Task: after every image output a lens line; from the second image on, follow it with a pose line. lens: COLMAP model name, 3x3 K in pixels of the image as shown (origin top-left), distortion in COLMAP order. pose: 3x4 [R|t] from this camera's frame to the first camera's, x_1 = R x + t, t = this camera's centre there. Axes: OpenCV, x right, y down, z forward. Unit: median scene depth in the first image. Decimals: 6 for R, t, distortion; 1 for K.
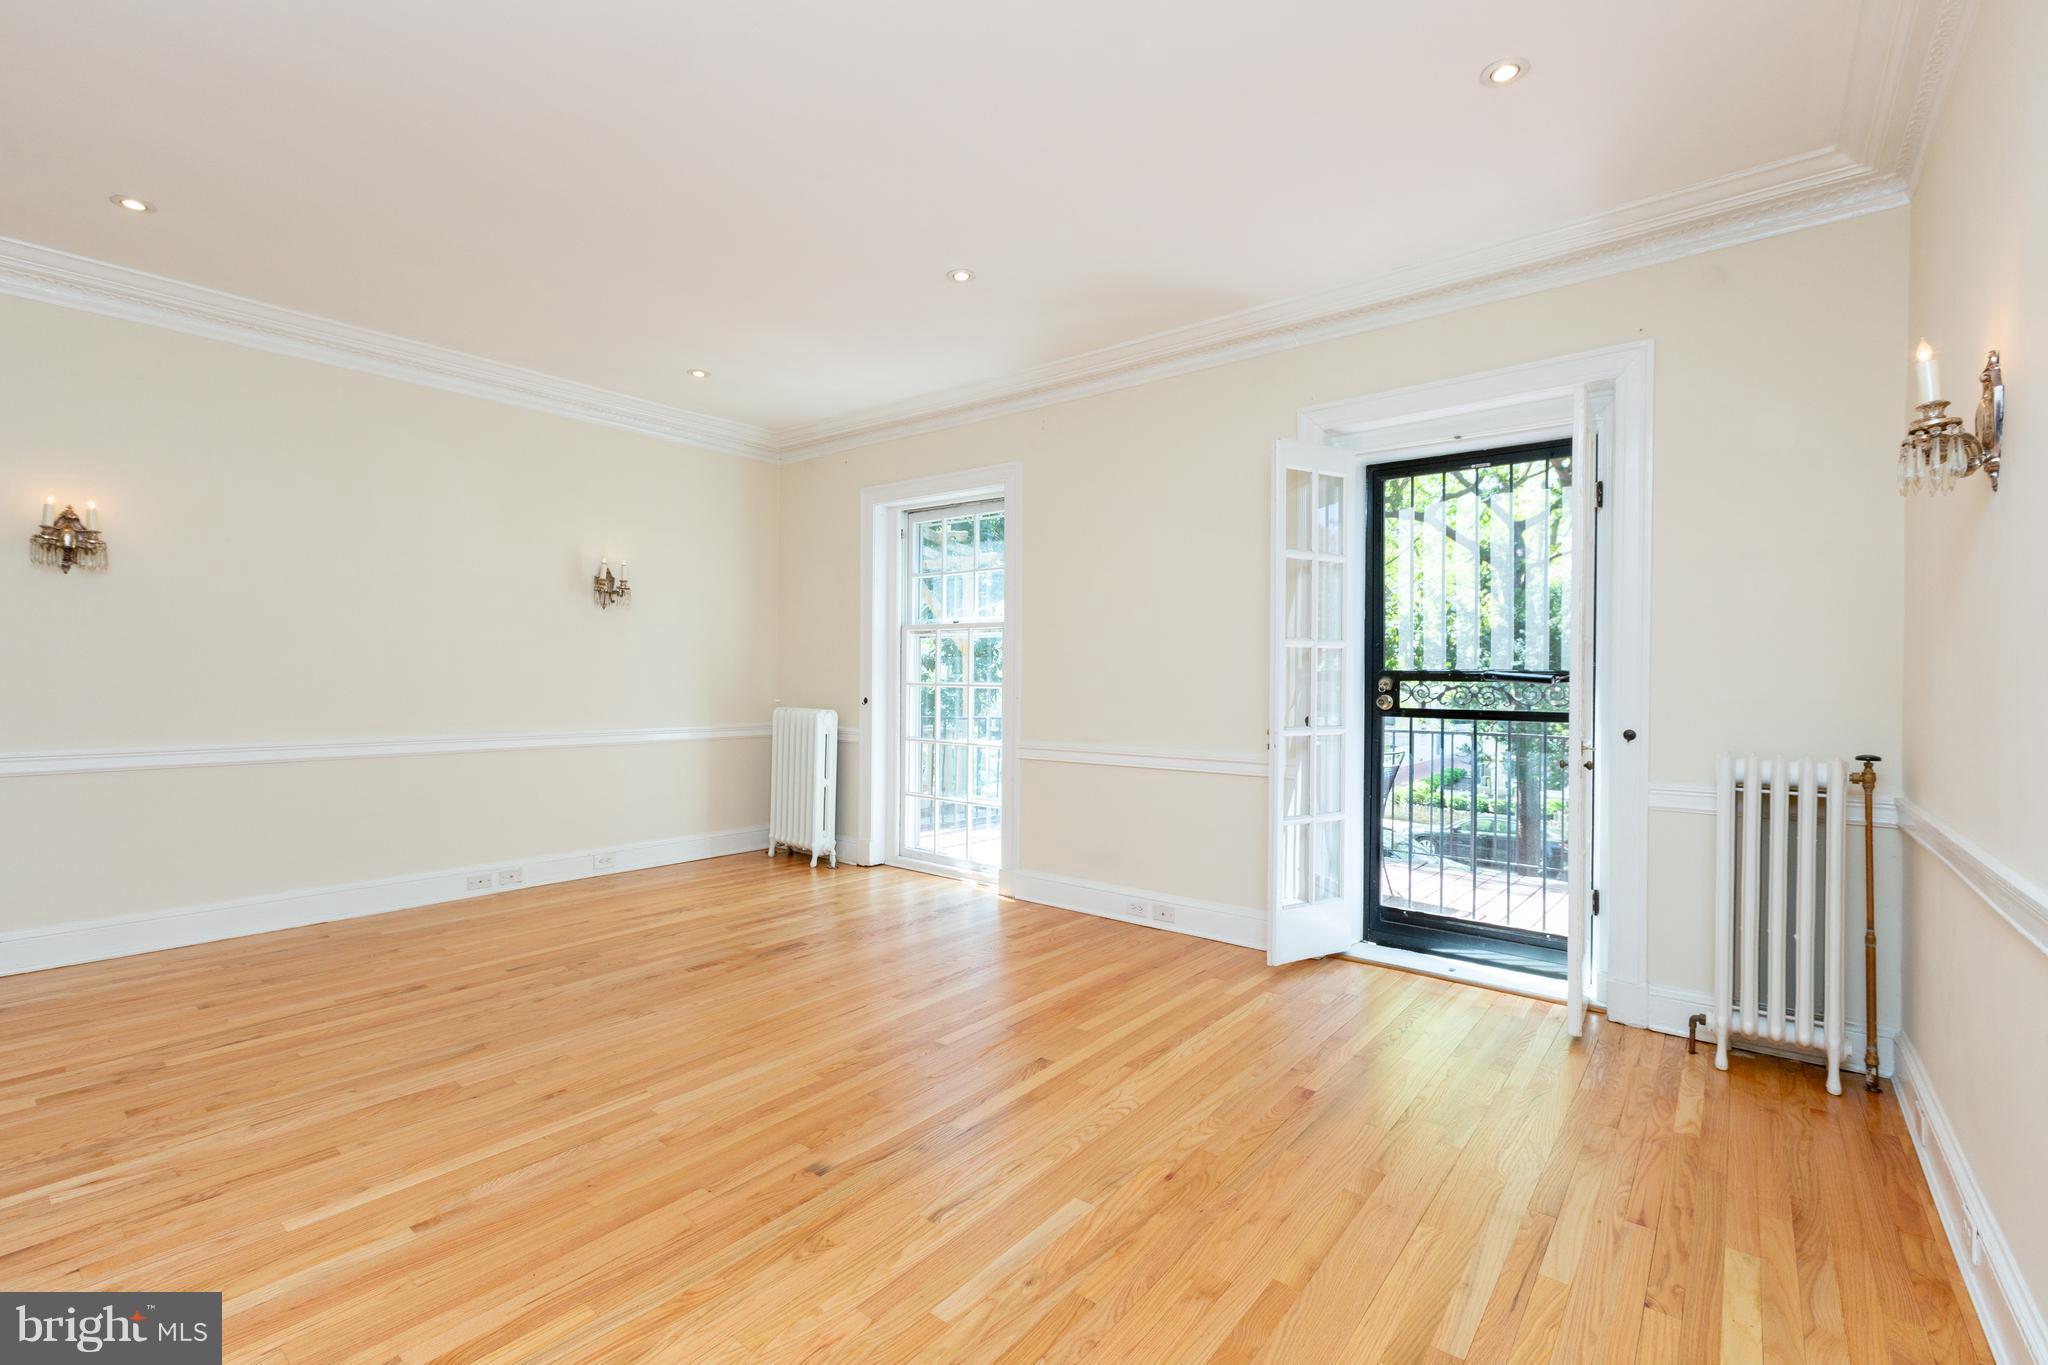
lens RADIAL K [[905.0, 0, 1025.0], [0, 905.0, 676.5], [0, 0, 1]] dist [0.001469, 0.000603]
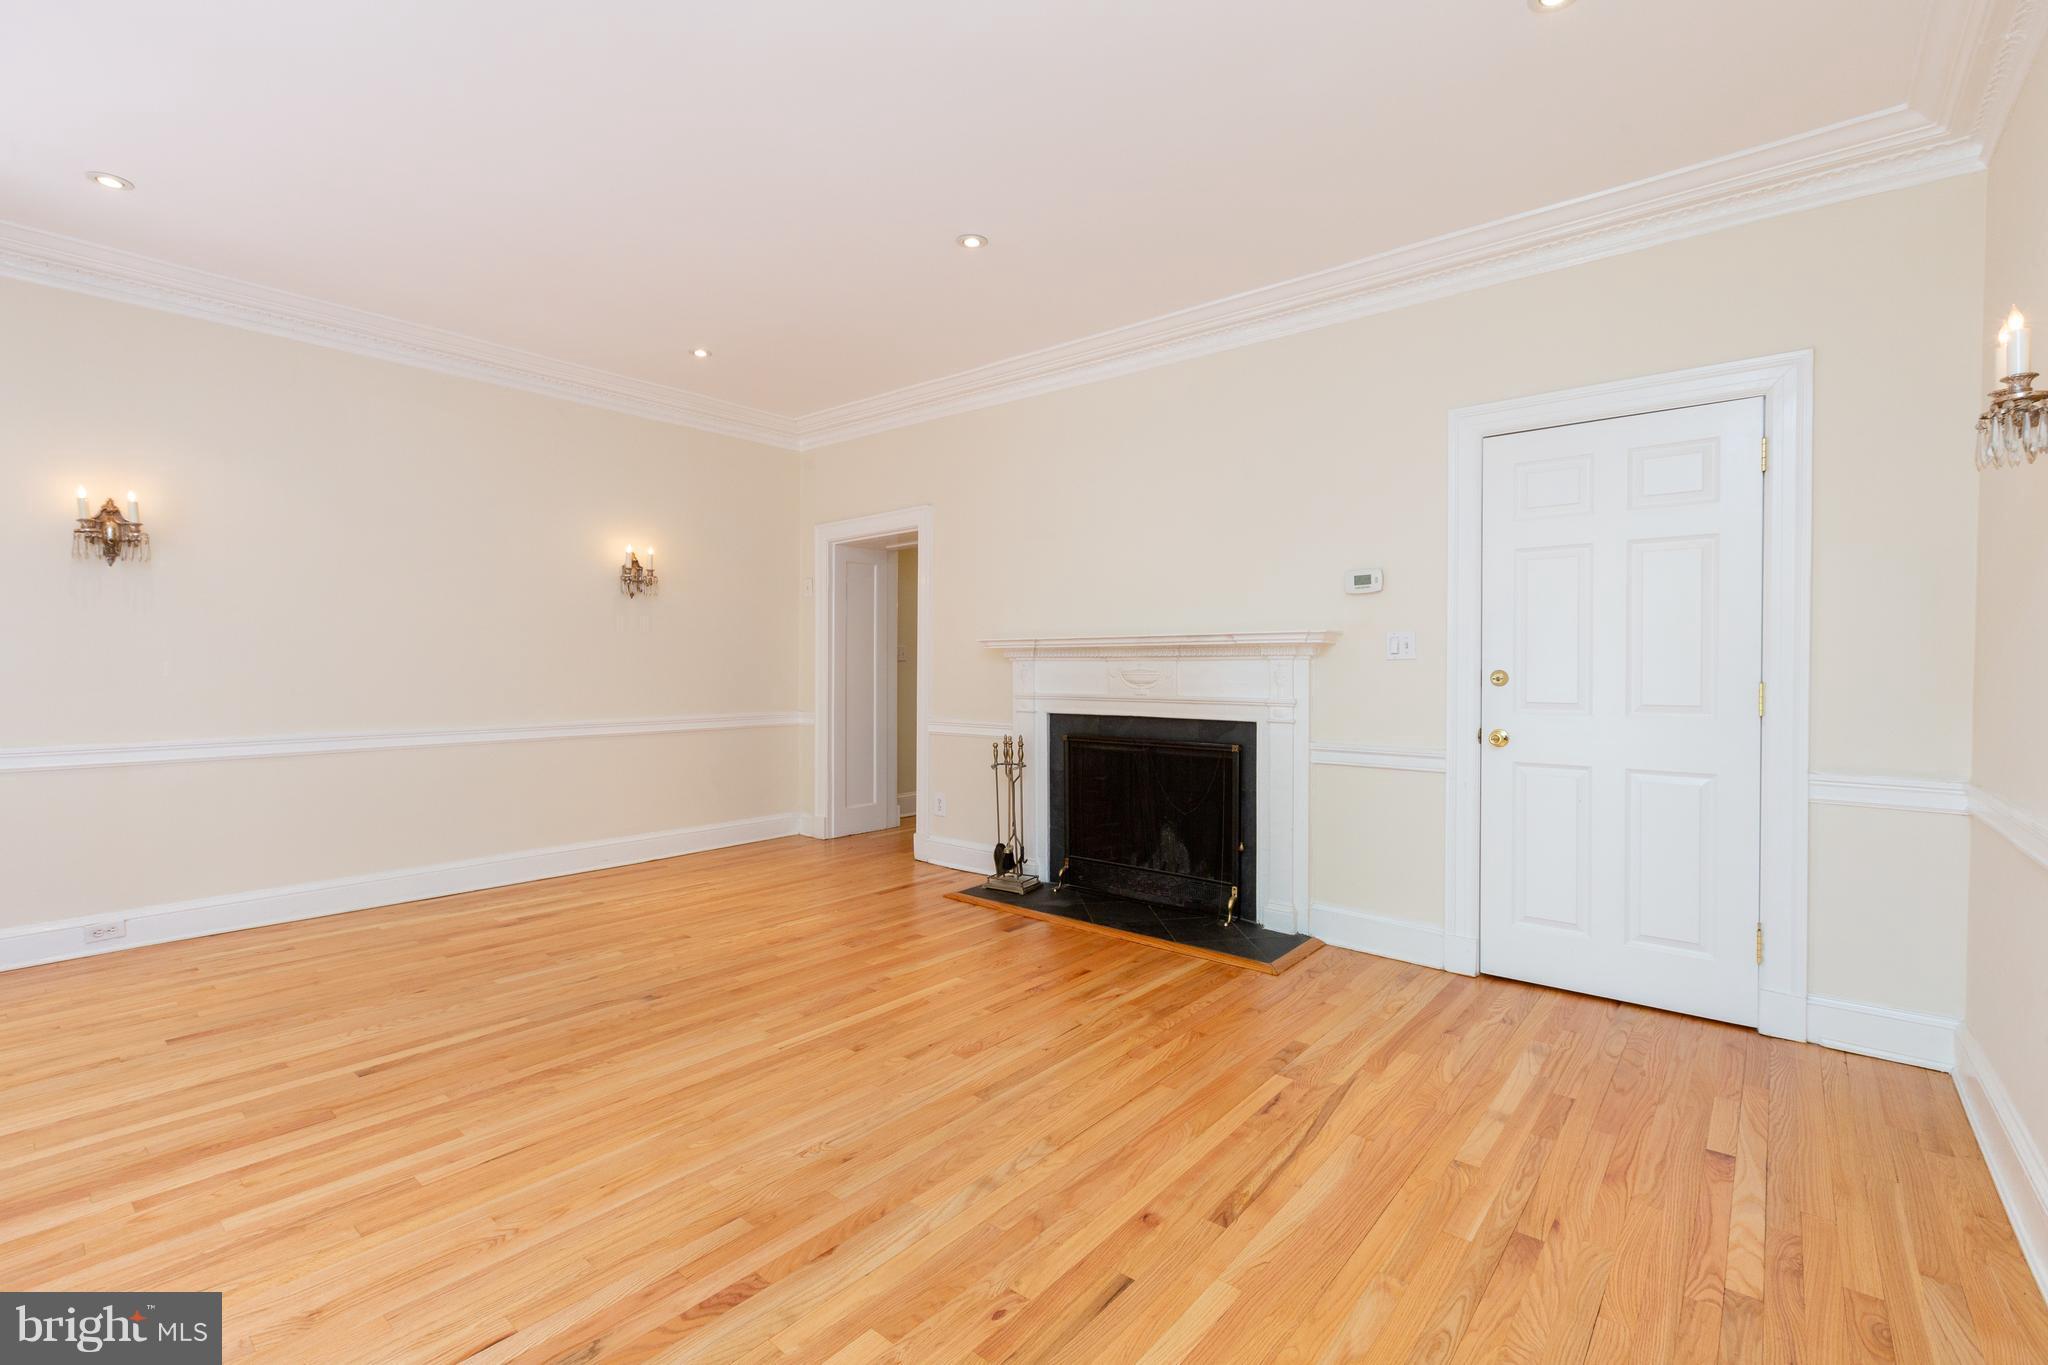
lens RADIAL K [[905.0, 0, 1022.8], [0, 905.0, 675.0], [0, 0, 1]] dist [0.001469, 0.000603]
pose [[-0.999680, -0.011109, 0.022711, -0.653995], [-0.010828, 0.999864, 0.012449, -0.005150], [-0.022846, 0.012199, -0.999665, 1.859807]]
